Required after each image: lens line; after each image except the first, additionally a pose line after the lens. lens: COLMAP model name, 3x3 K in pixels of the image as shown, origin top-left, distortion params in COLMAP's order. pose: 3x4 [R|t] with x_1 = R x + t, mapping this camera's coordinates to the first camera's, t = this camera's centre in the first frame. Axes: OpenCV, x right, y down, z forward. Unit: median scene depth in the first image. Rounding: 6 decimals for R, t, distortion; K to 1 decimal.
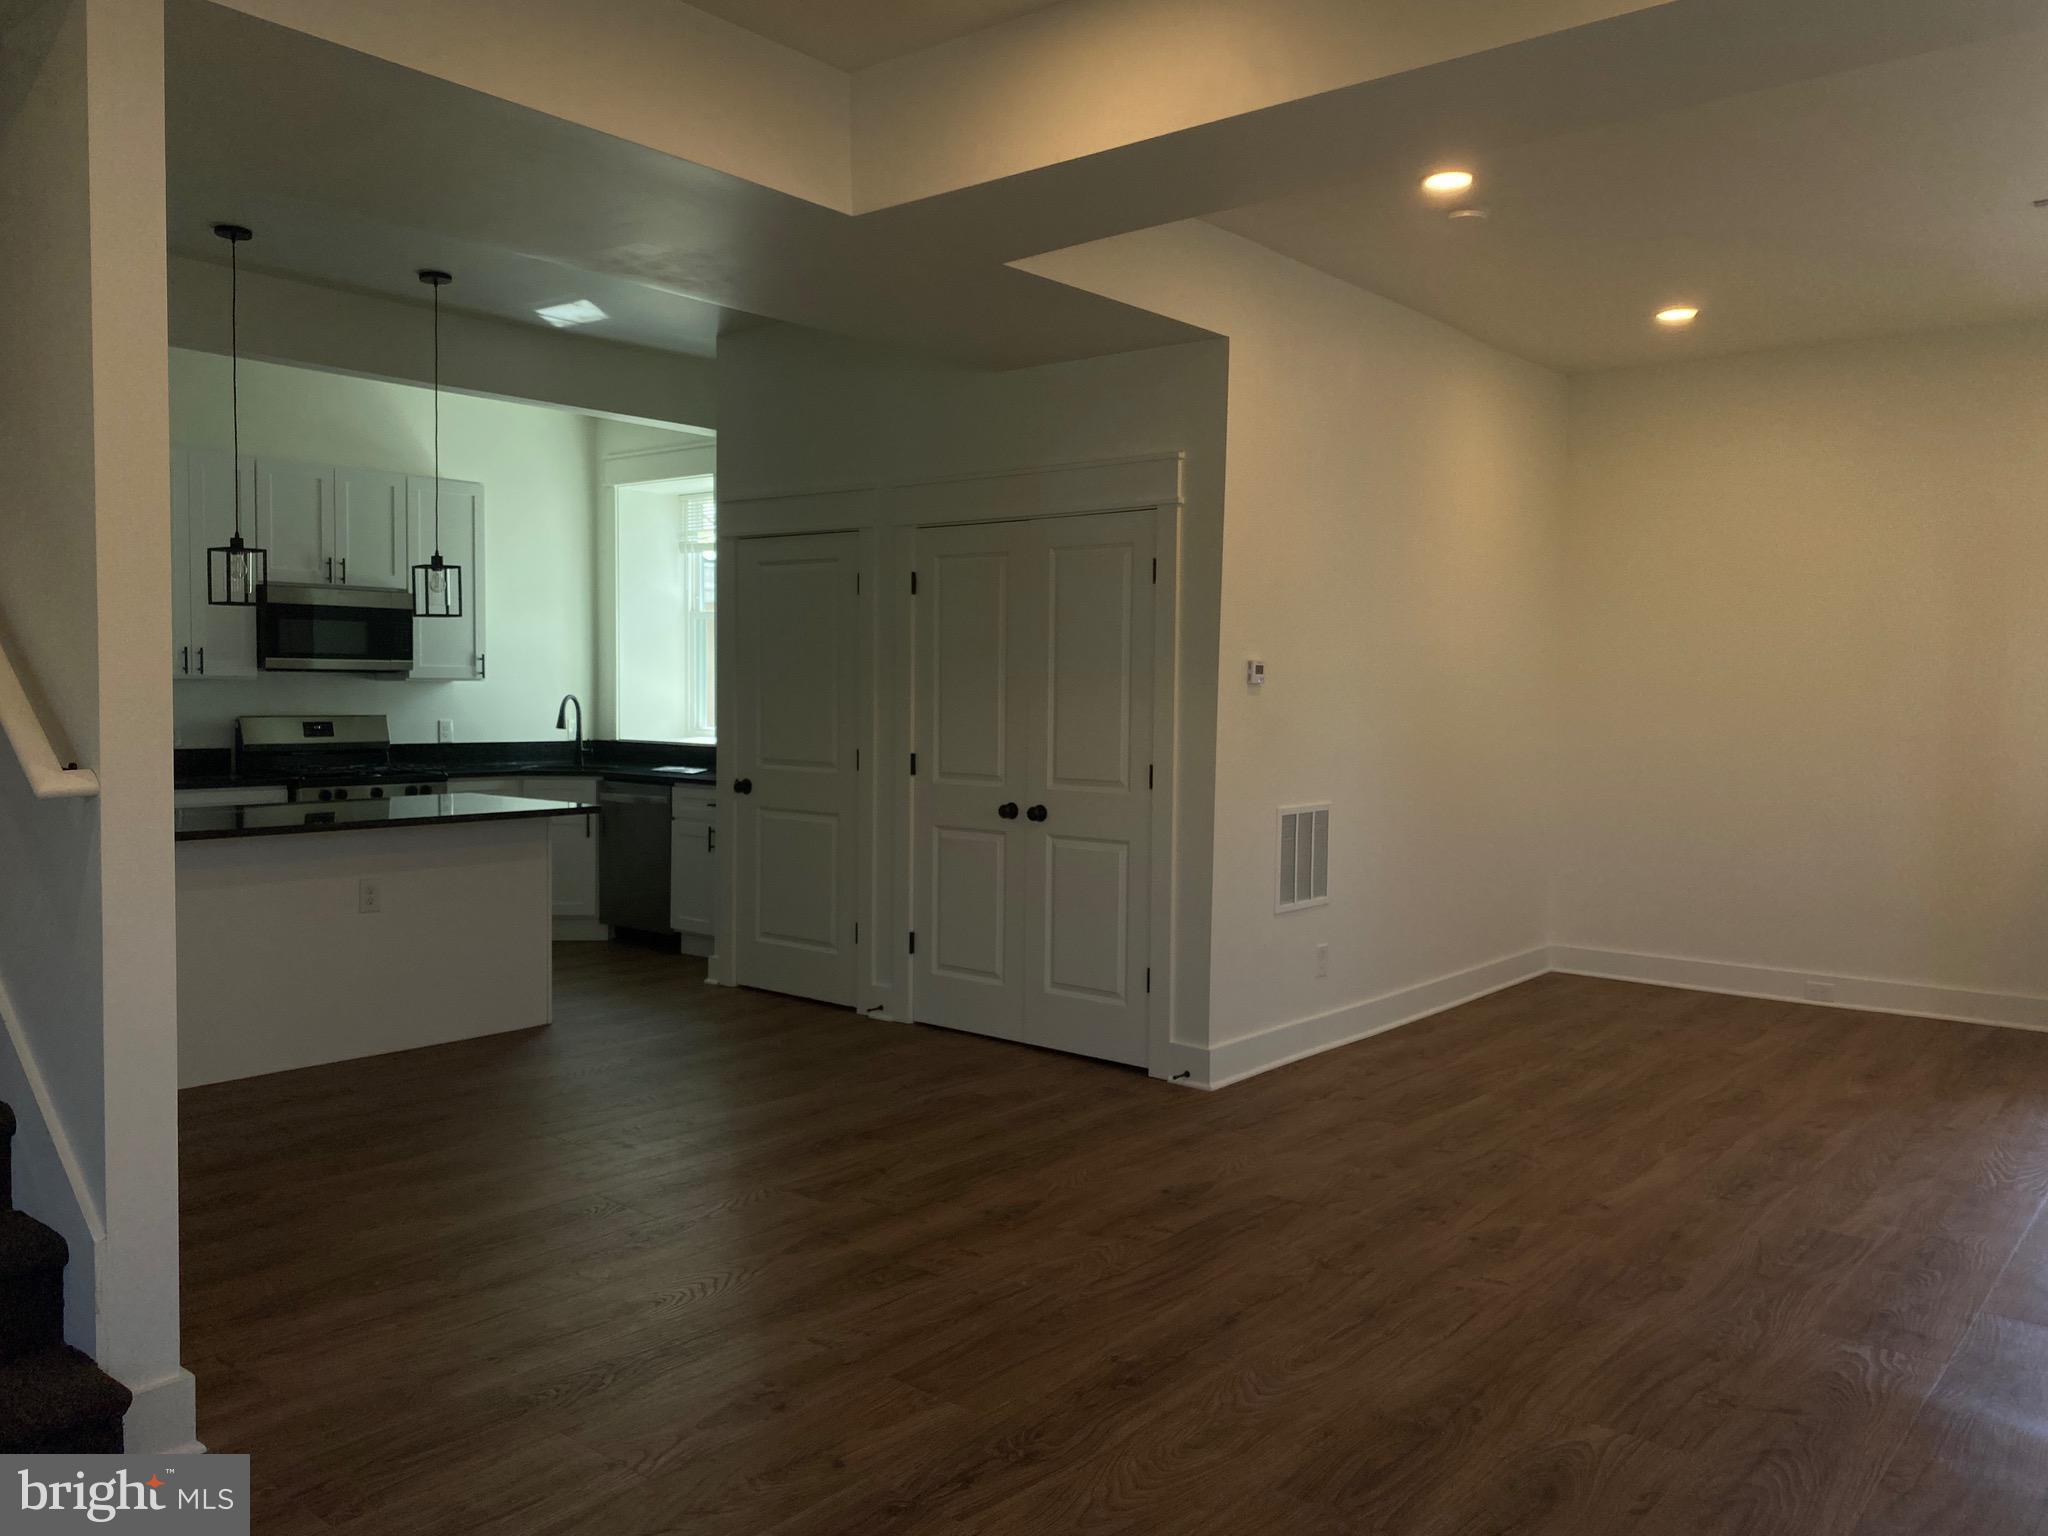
lens RADIAL K [[1570.1, 0, 1042.1], [0, 1570.1, 773.6], [0, 0, 1]] dist [0.033093, -0.005335]
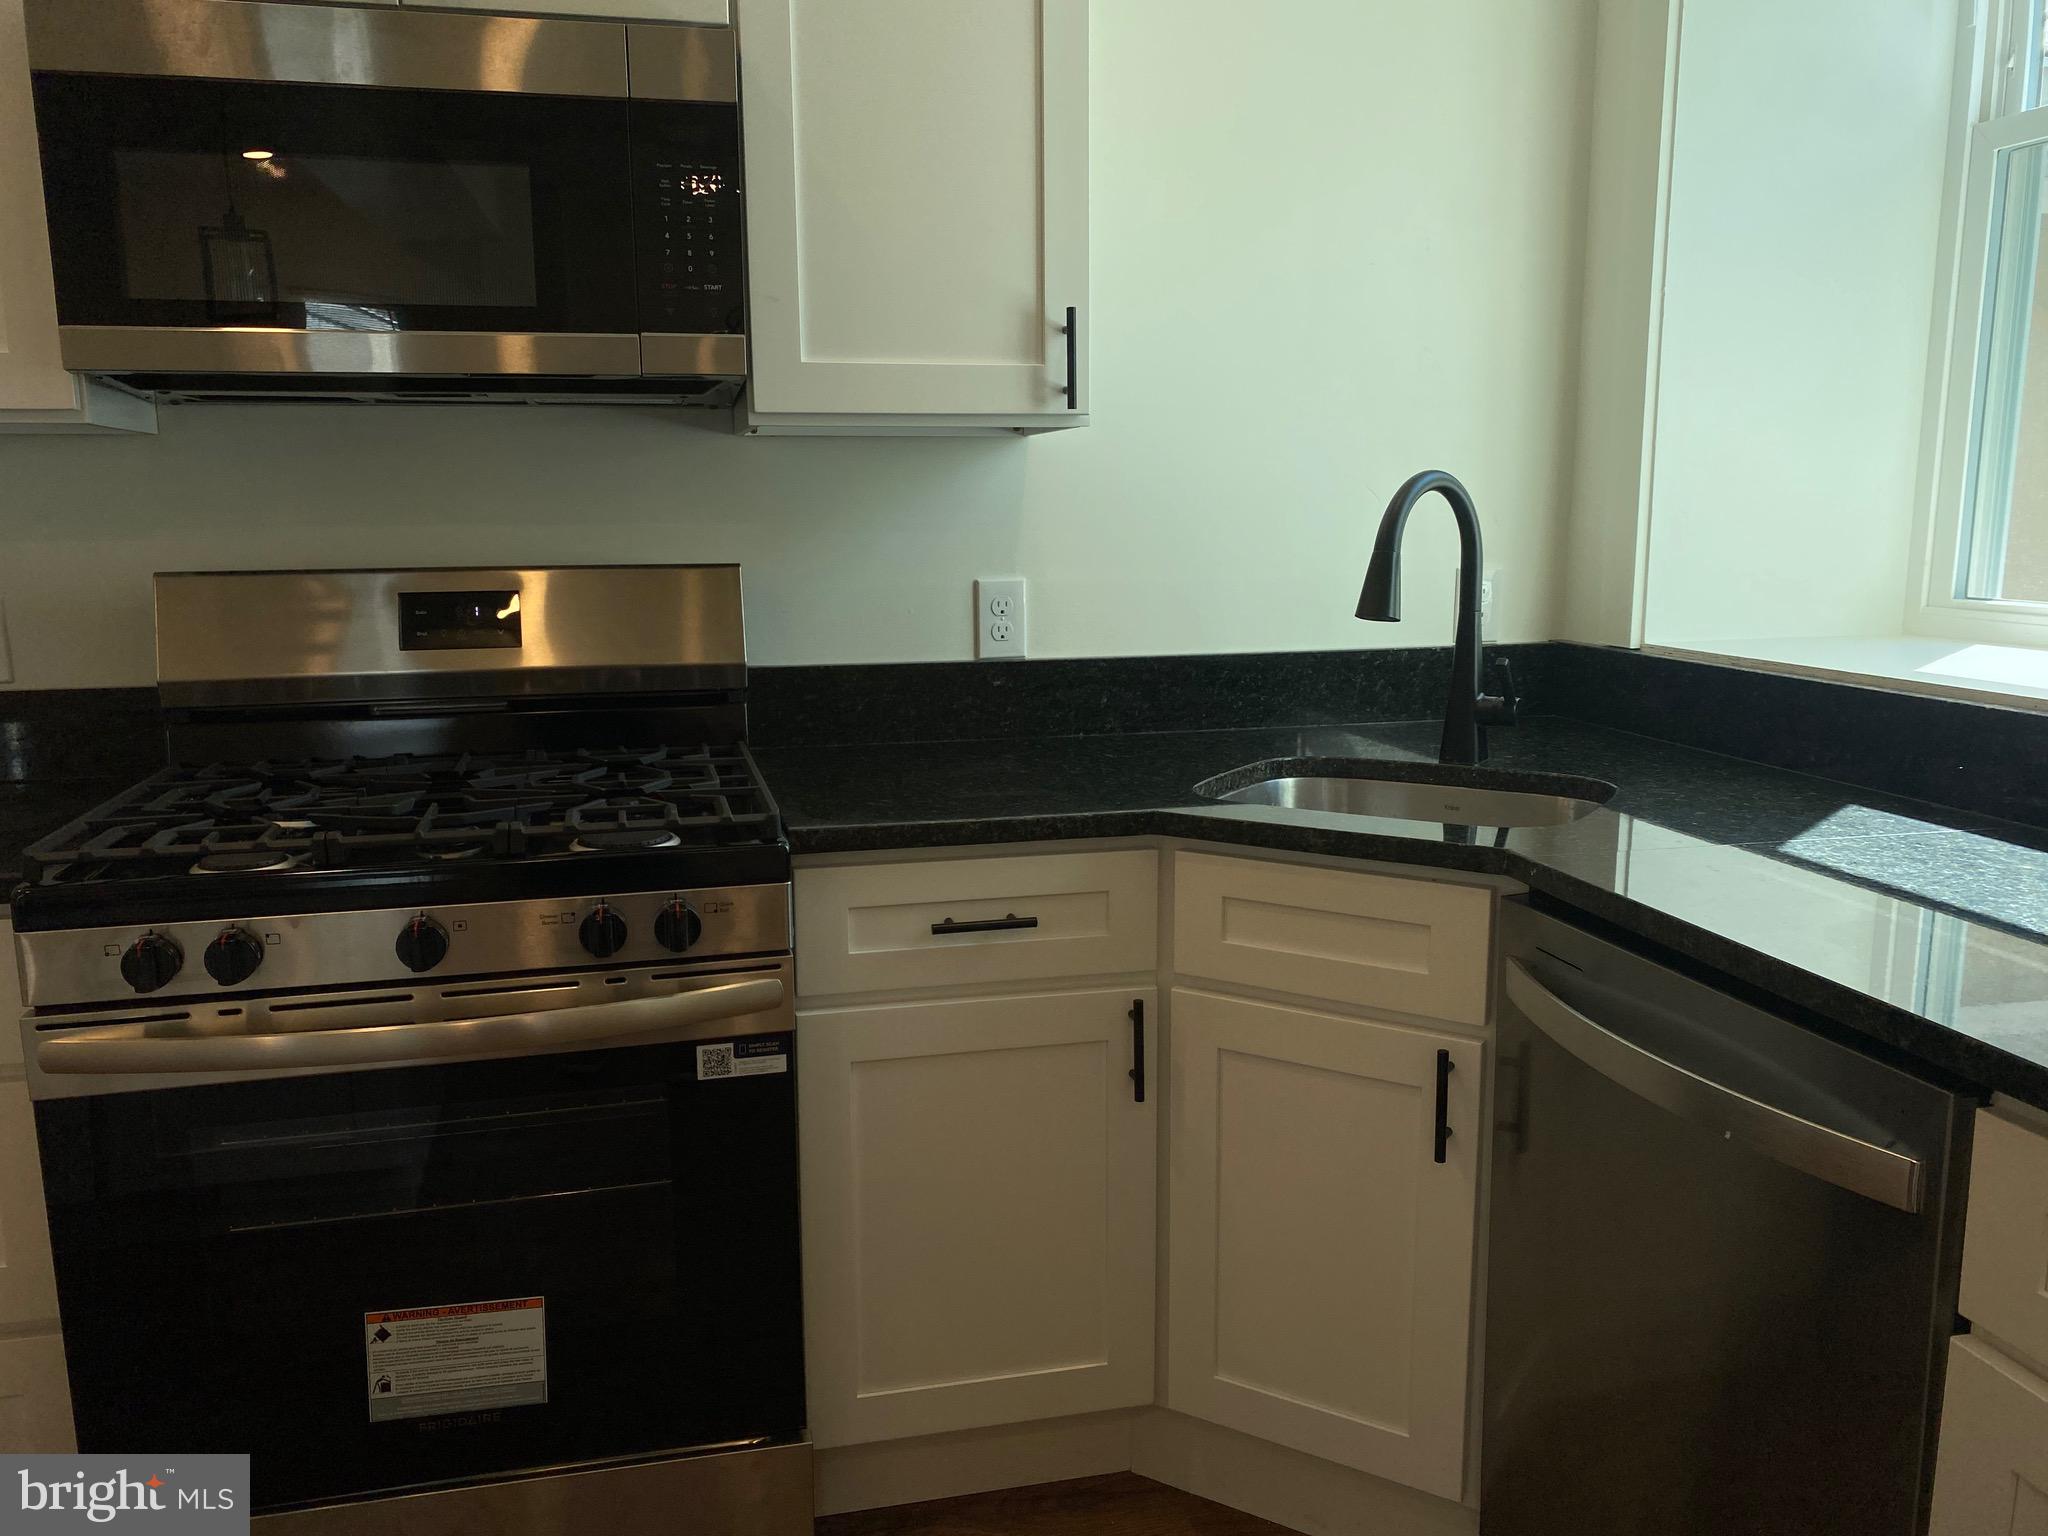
lens RADIAL K [[1570.1, 0, 1039.4], [0, 1570.1, 789.6], [0, 0, 1]] dist [0.033093, -0.005335]
pose [[0.802181, 0.087592, -0.590621, -0.208490], [-0.014331, 0.991721, 0.127613, -0.033256], [0.596909, -0.093904, 0.796795, 0.794907]]
